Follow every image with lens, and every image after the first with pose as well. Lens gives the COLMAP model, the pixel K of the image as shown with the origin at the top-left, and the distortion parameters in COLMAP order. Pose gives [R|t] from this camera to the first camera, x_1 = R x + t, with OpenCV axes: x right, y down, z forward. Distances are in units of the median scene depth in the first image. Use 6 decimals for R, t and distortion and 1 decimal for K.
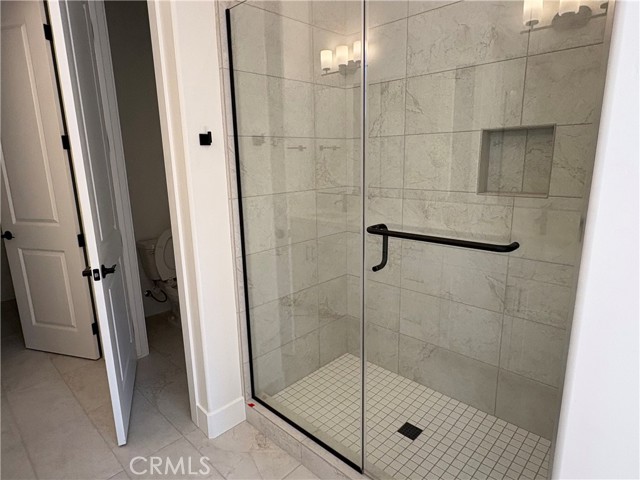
lens RADIAL K [[380.1, 0, 319.1], [0, 380.1, 241.0], [0, 0, 1]] dist [-0.001835, -0.001463]
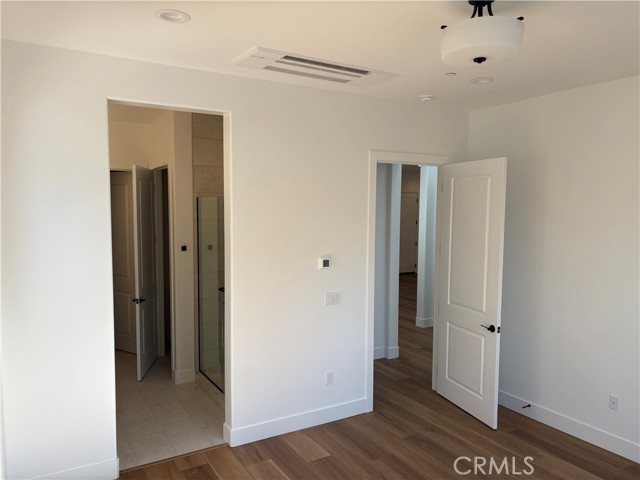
lens RADIAL K [[481.7, 0, 320.8], [0, 481.7, 240.5], [0, 0, 1]] dist [0.014072, -0.018818]
pose [[0.966655, 0.044355, -0.252213, 1.175103], [-0.080242, 0.987750, -0.133832, 0.021310], [0.243188, 0.149607, 0.958372, -1.553677]]
